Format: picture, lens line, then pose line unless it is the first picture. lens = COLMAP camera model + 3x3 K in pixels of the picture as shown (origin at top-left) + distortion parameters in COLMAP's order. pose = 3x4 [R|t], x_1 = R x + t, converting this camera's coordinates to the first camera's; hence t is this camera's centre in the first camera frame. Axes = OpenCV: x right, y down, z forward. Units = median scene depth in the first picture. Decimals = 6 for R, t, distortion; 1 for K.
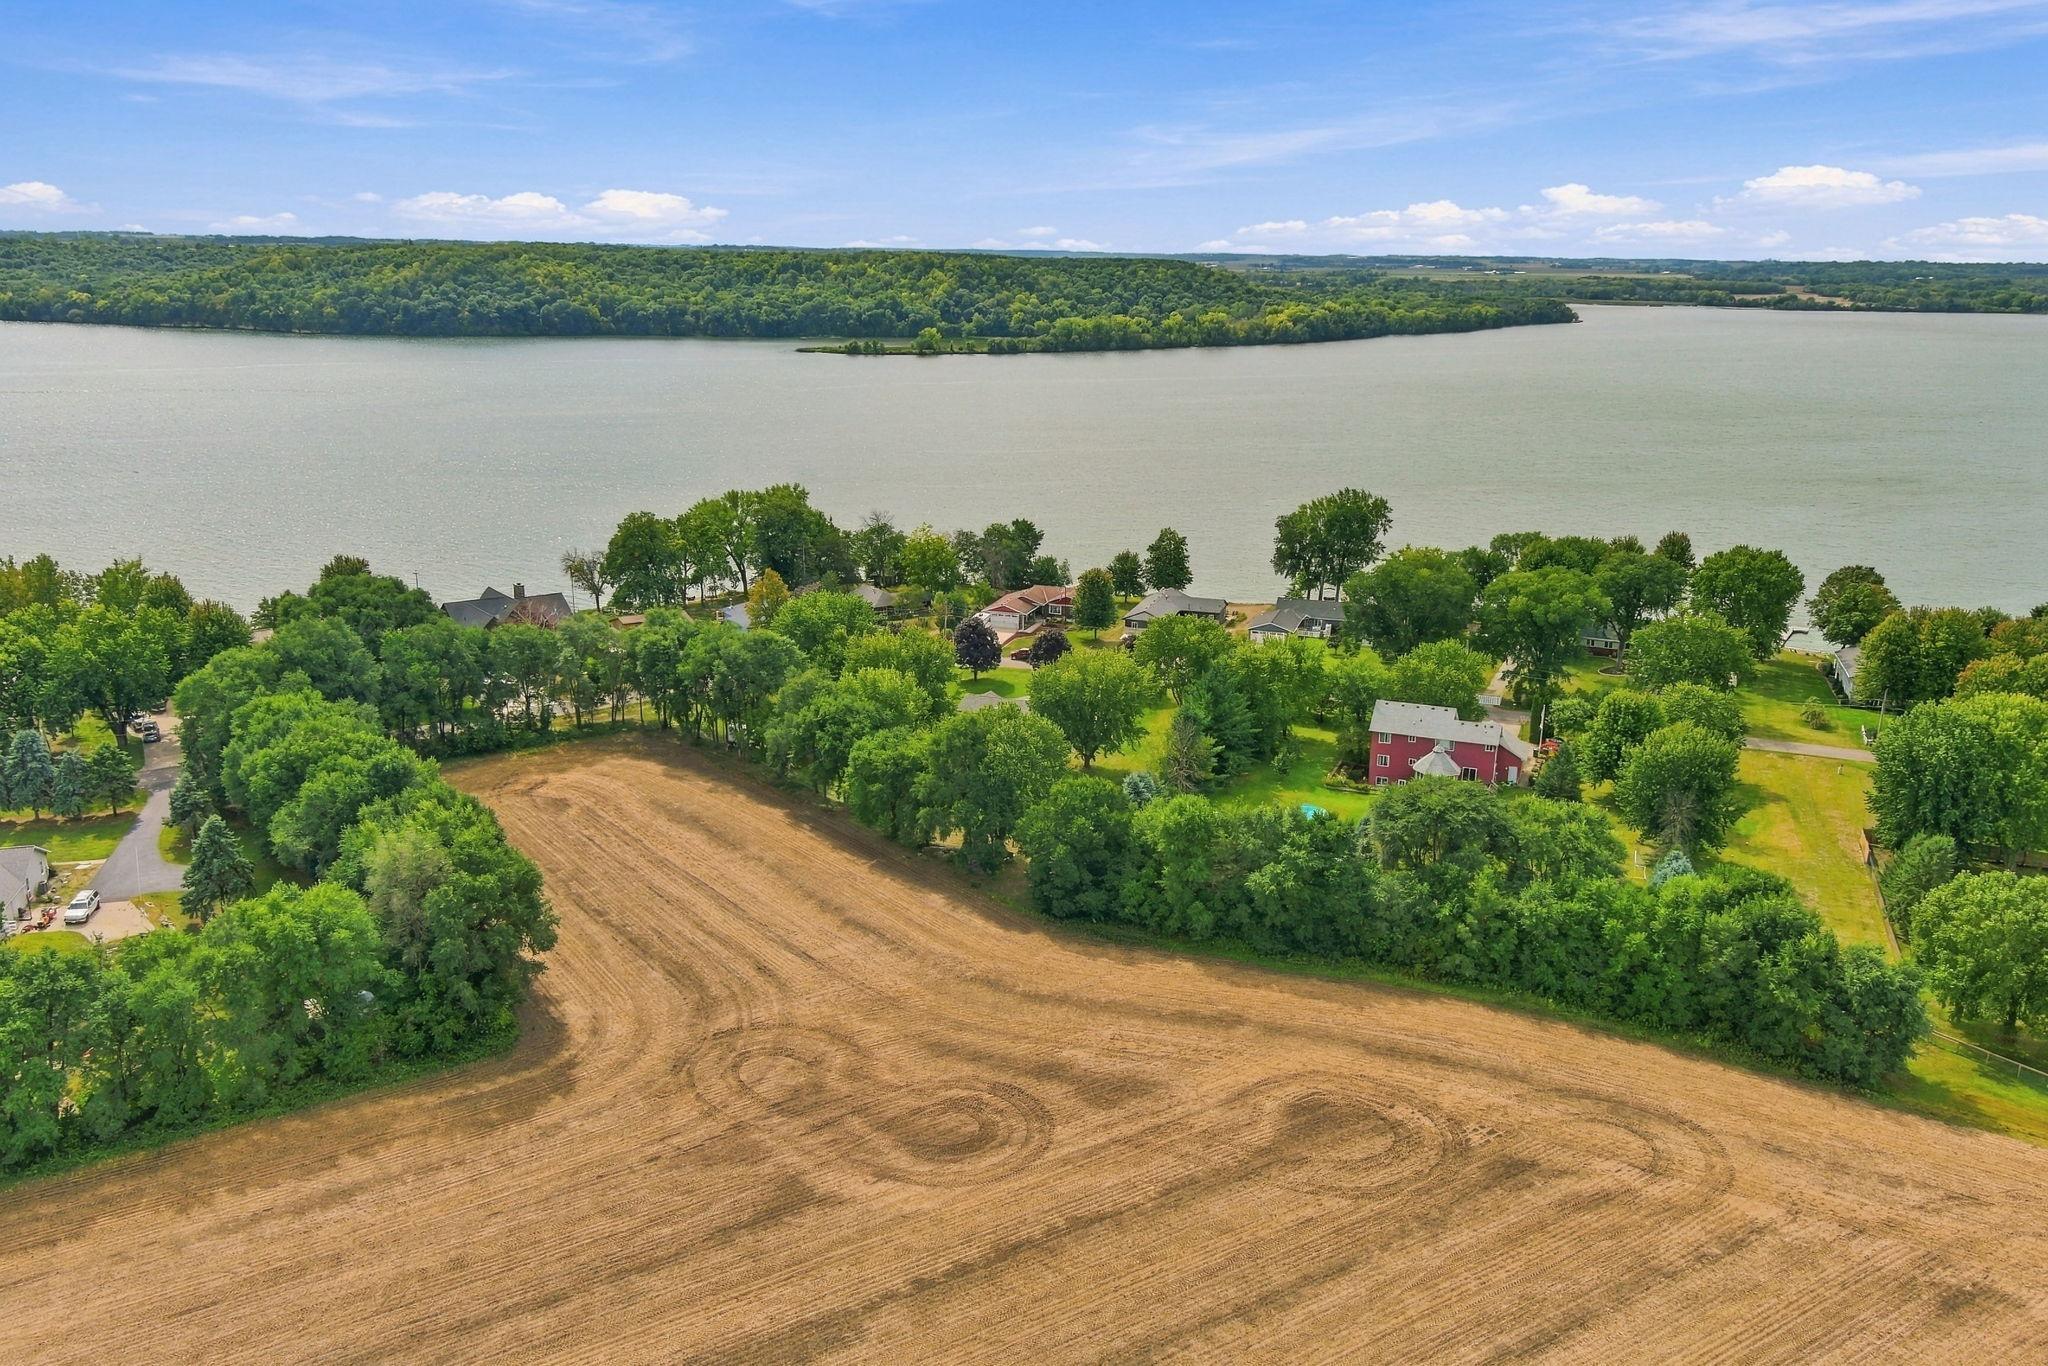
lens RADIAL K [[1600.8, 0, 1024.0], [0, 1600.8, 683.0], [0, 0, 1]] dist [0.067992, -0.080518]
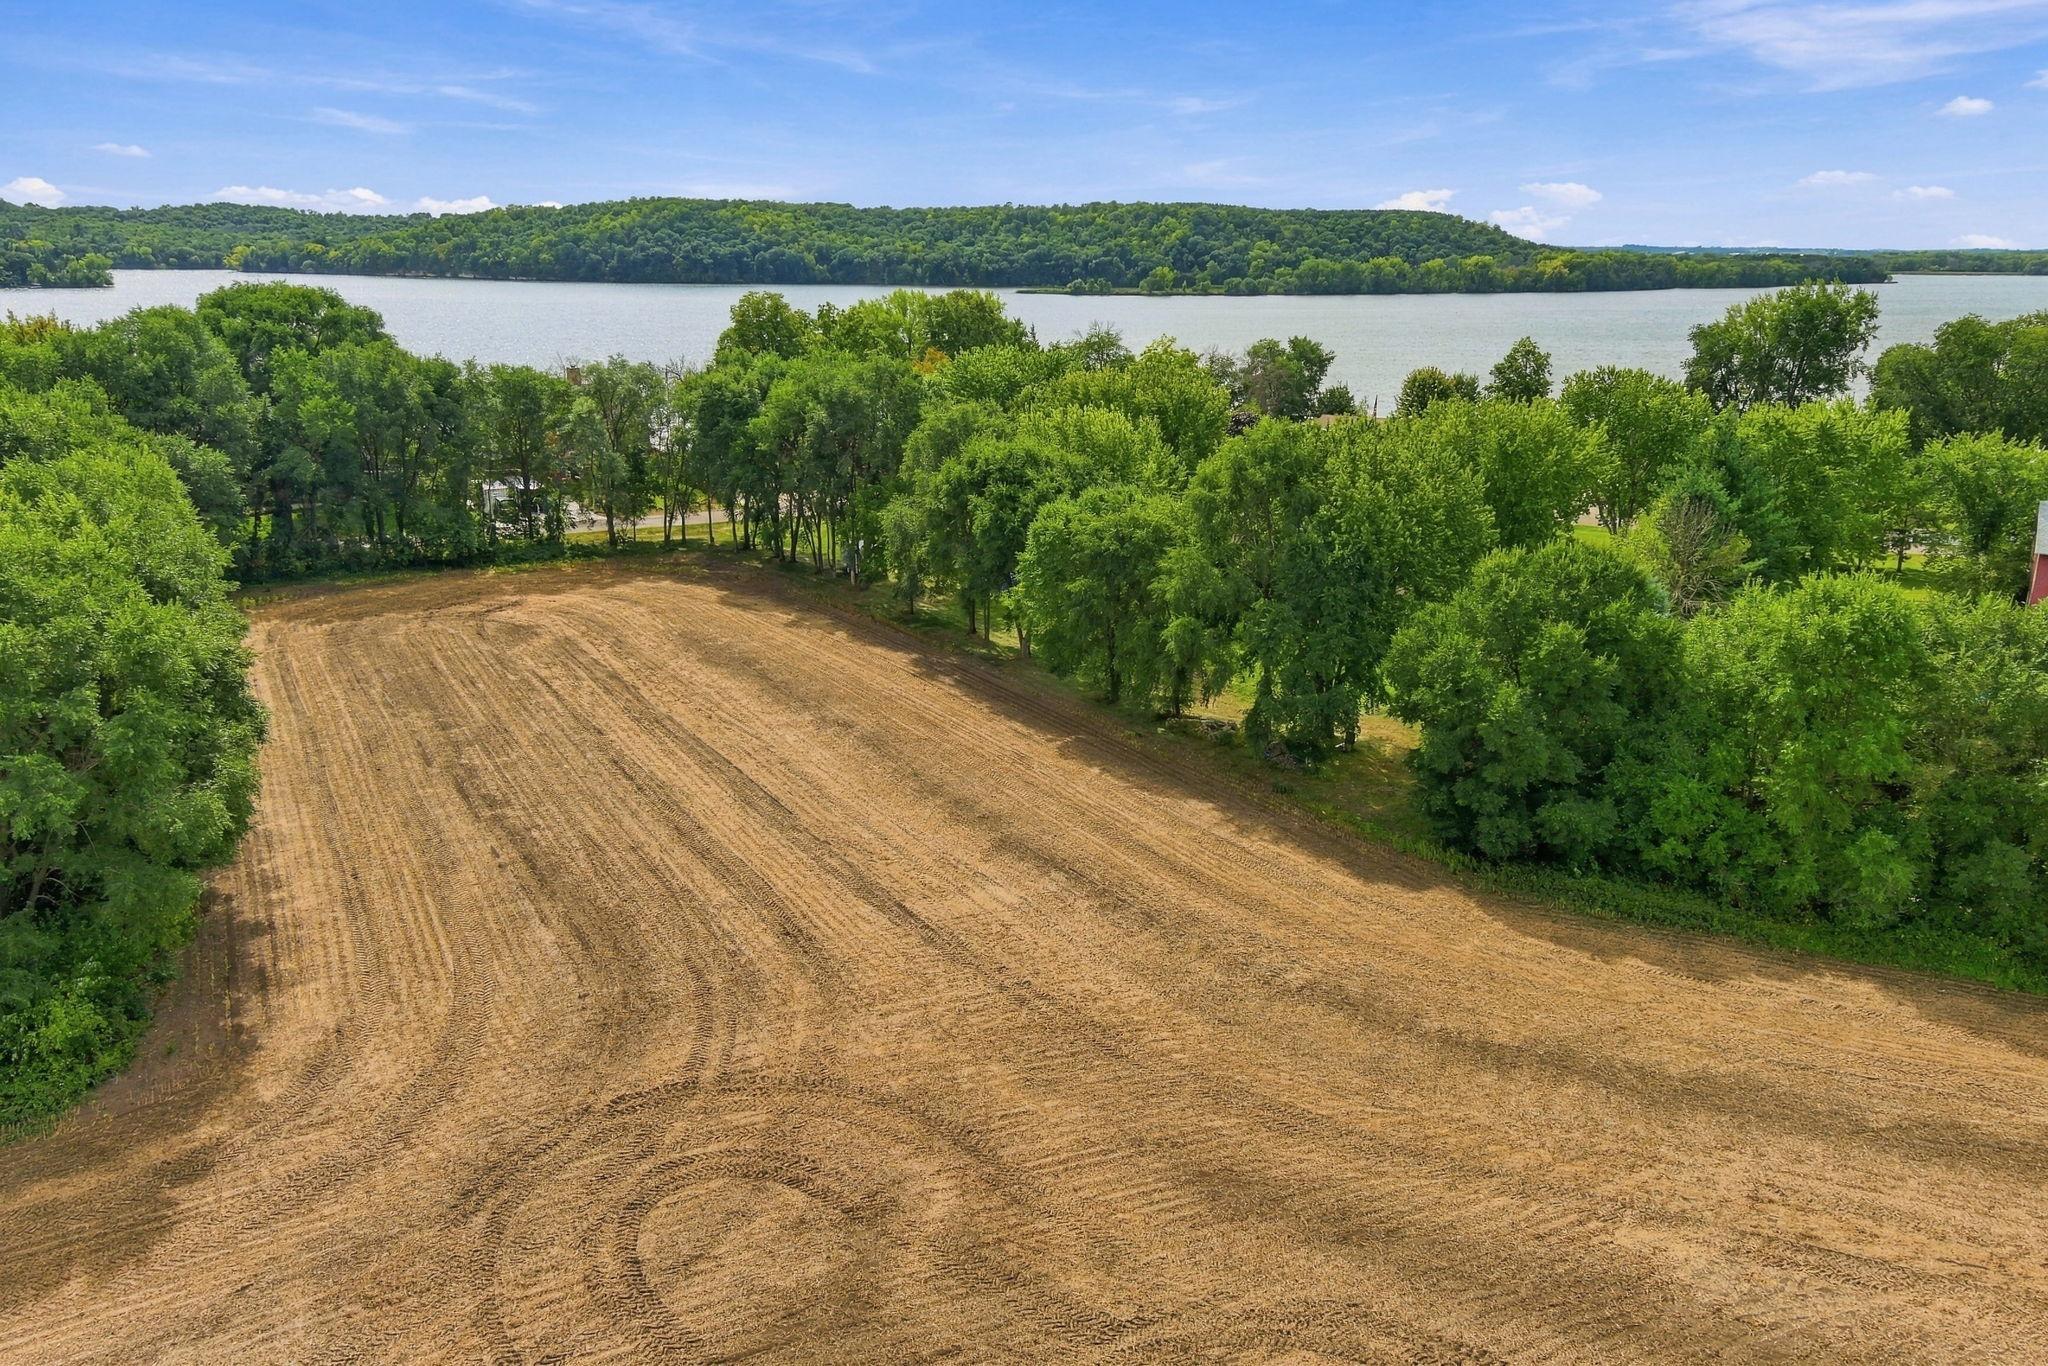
lens RADIAL K [[1600.8, 0, 1024.0], [0, 1600.8, 683.0], [0, 0, 1]] dist [0.067992, -0.080518]
pose [[0.990629, 0.034033, -0.132270, -0.044477], [-0.033896, 0.999420, 0.003293, 0.097171], [0.132306, 0.001222, 0.991208, 0.528899]]
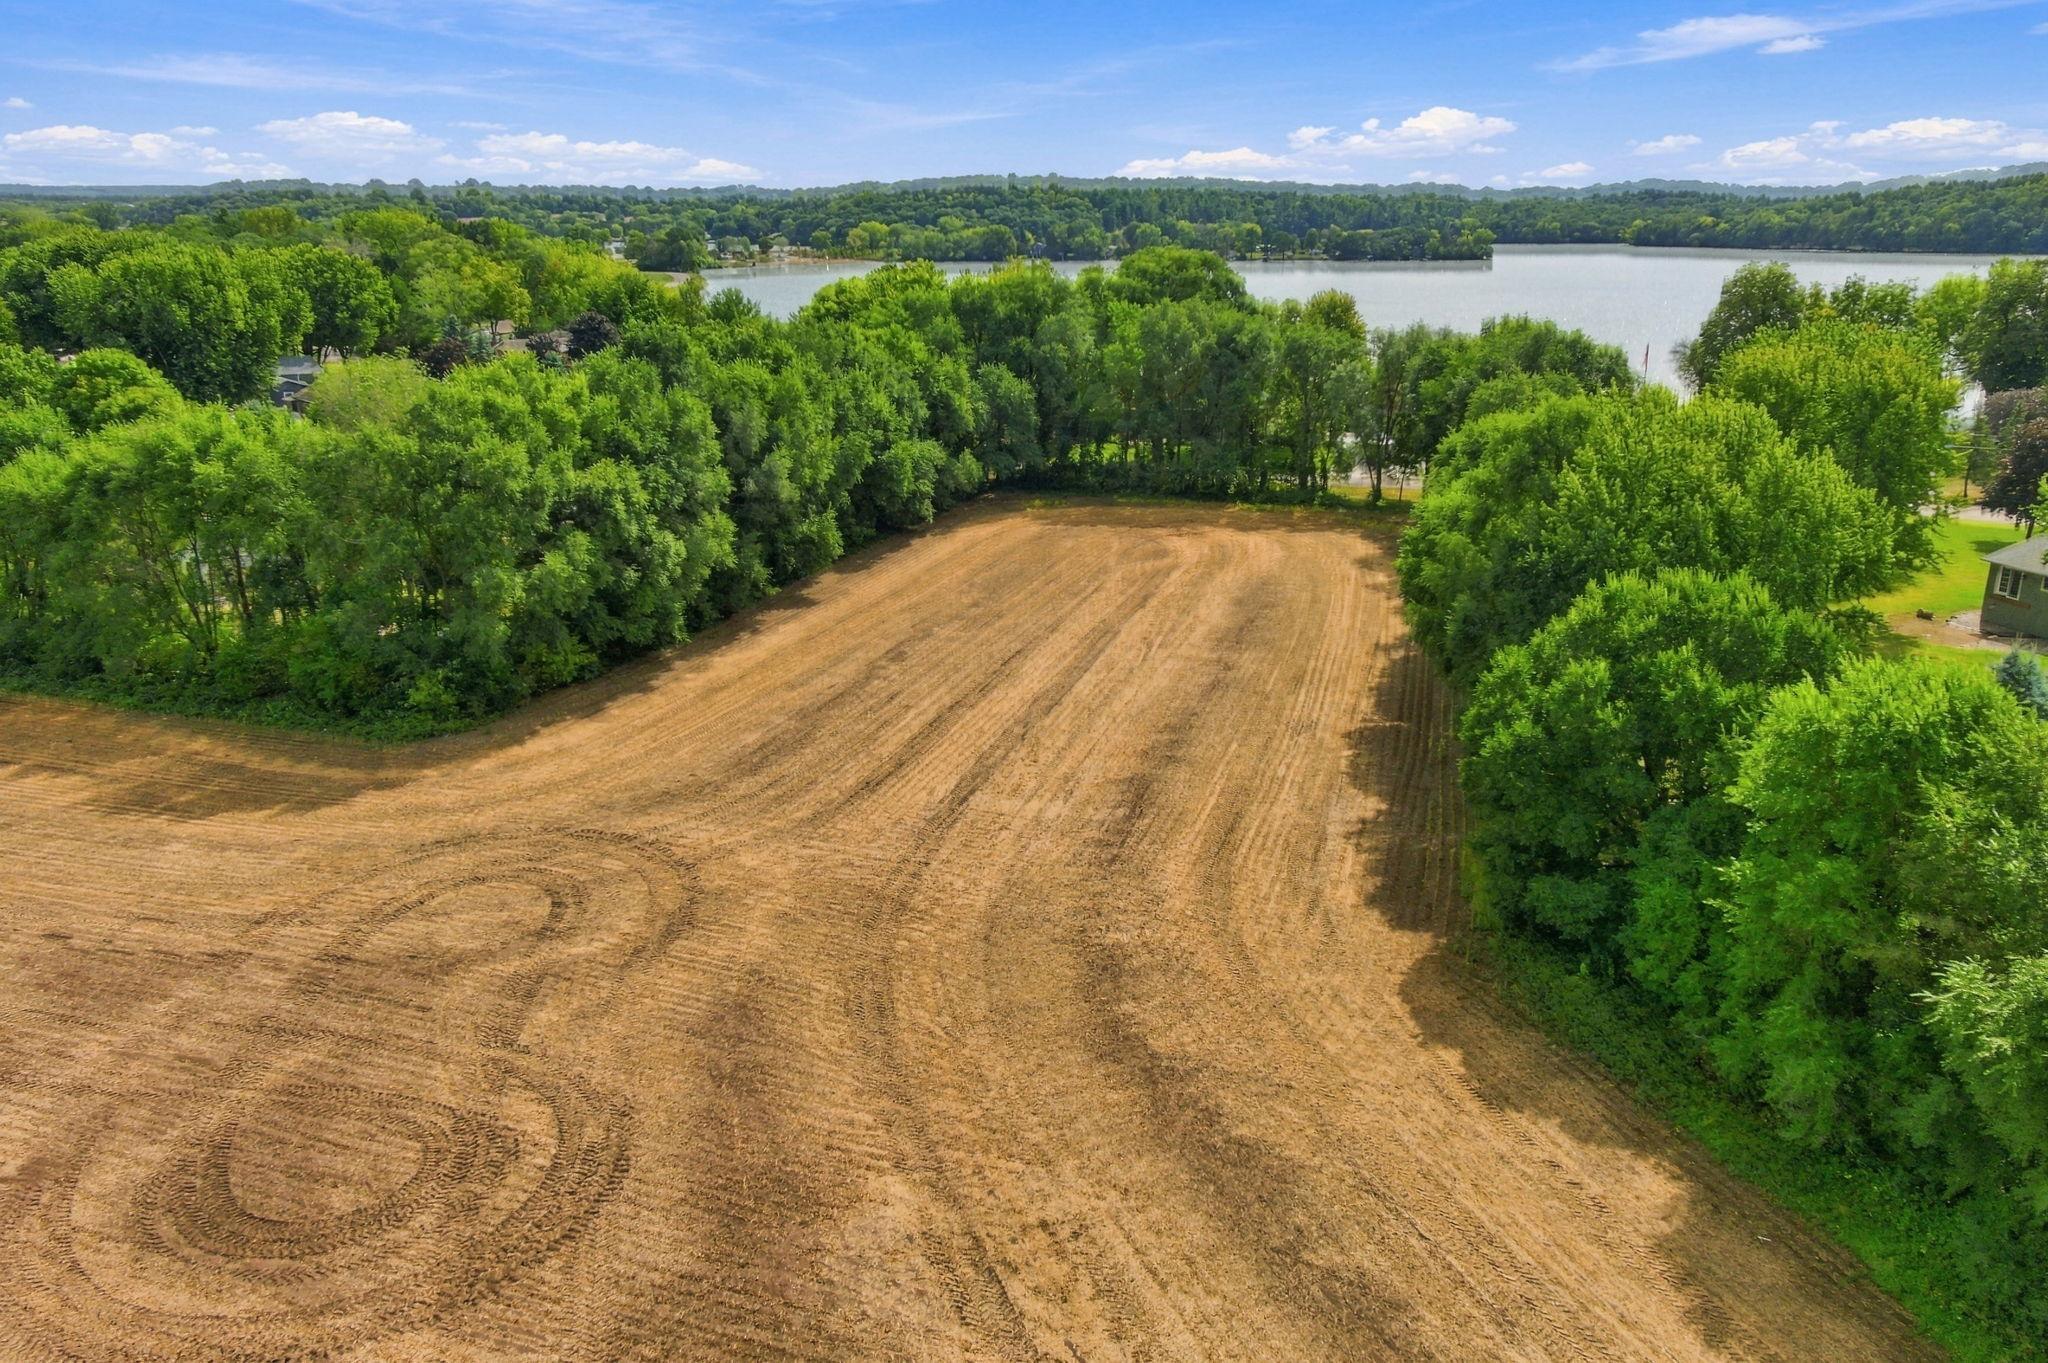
lens RADIAL K [[1597.7, 0, 1024.0], [0, 1597.7, 681.5], [0, 0, 1]] dist [0.056786, -0.001297]
pose [[0.576346, 0.223122, -0.786157, 0.224971], [-0.211826, 0.969915, 0.119981, 0.067983], [0.789275, 0.097378, 0.606269, 0.653182]]
